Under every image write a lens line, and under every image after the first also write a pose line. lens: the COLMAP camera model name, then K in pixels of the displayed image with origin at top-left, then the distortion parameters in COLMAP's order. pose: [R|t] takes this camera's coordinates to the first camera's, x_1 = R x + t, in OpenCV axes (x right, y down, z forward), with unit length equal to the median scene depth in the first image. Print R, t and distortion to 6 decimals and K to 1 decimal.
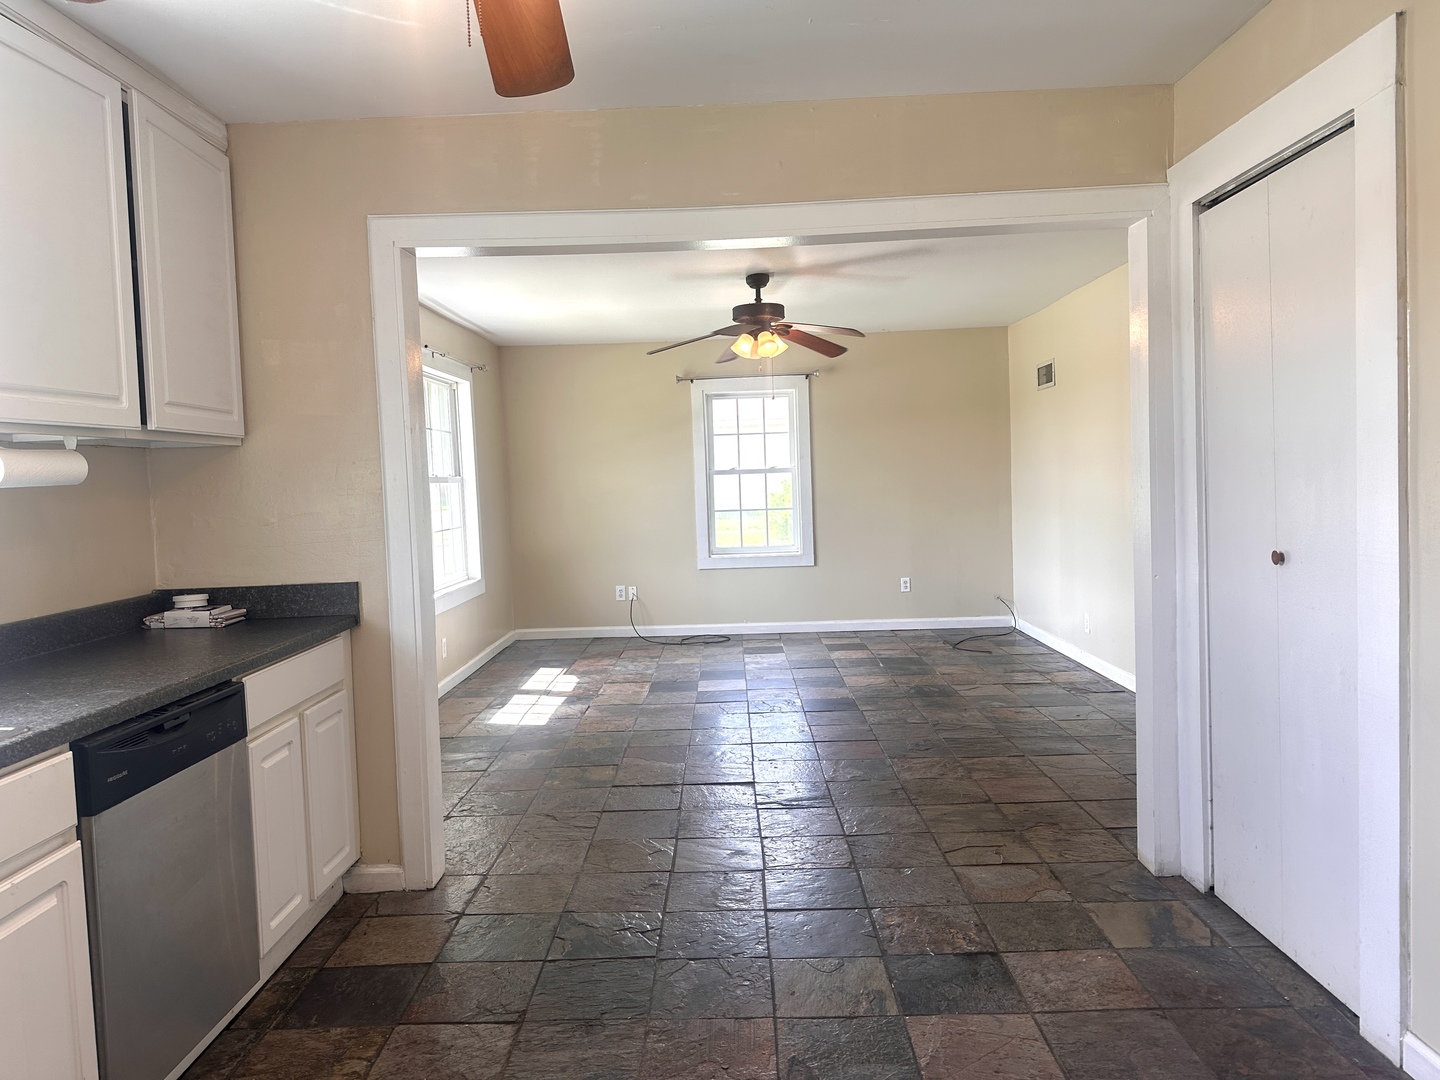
lens RADIAL K [[1032.6, 0, 720.0], [0, 1032.6, 540.0], [0, 0, 1]] dist [0.049304, -0.001949]
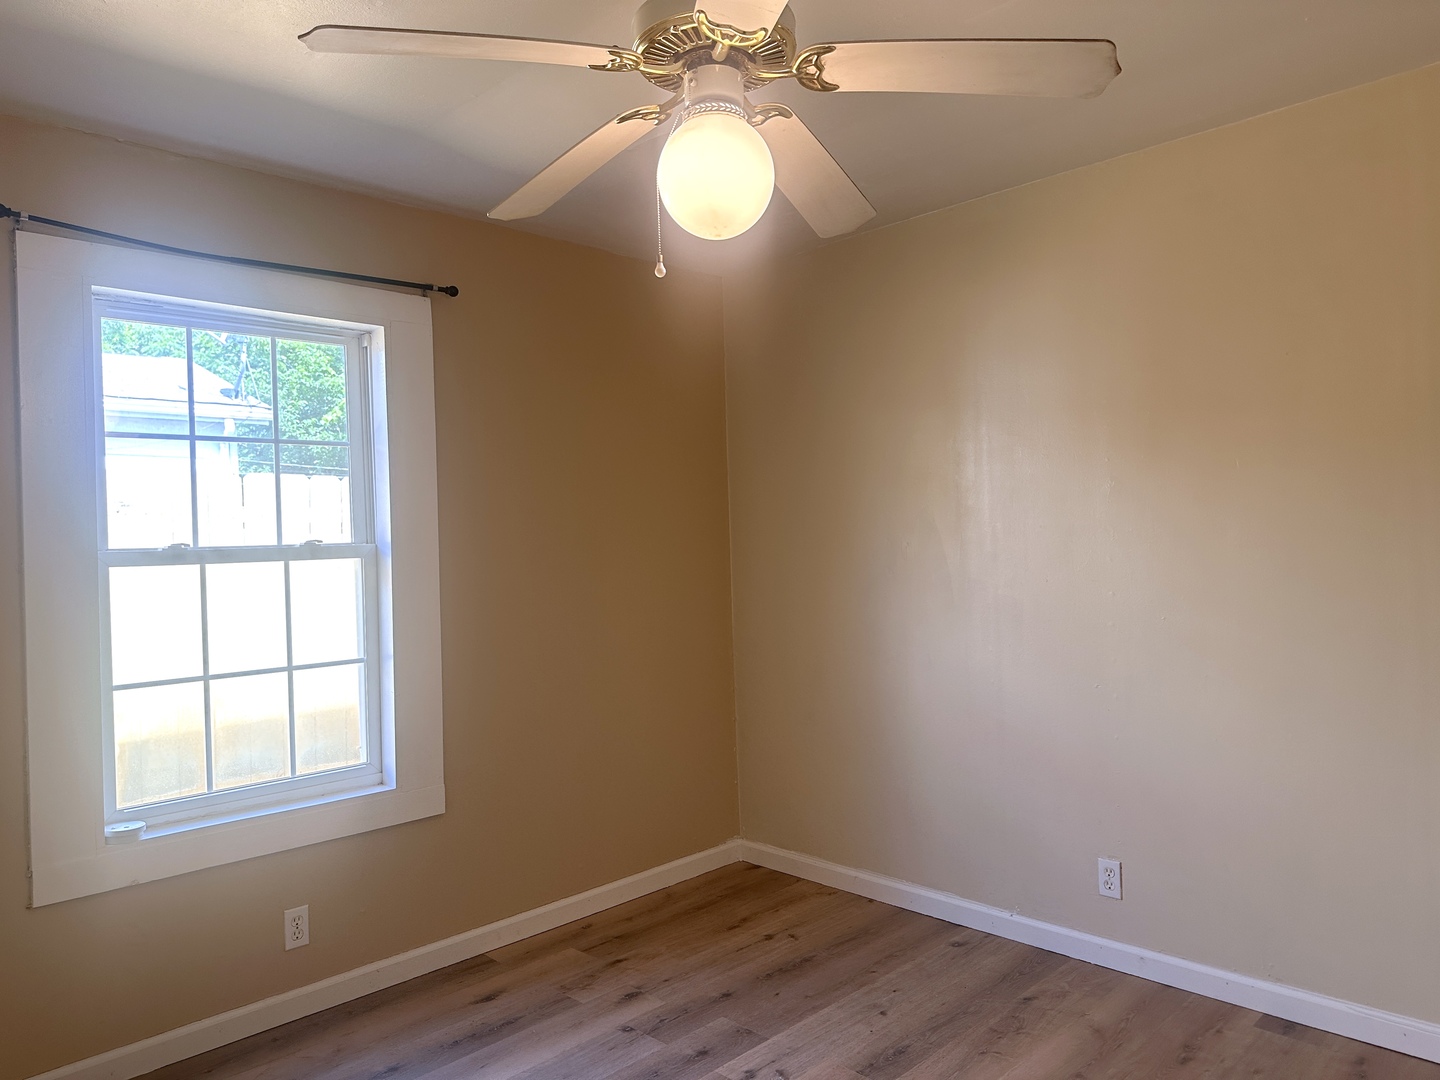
lens RADIAL K [[1032.6, 0, 720.0], [0, 1032.6, 540.0], [0, 0, 1]] dist [0.049304, -0.001949]
pose [[0.697396, 0.014234, 0.716545, -0.102281], [0.040980, 0.997375, -0.059697, -0.046839], [-0.715514, 0.070997, 0.694982, 0.685419]]
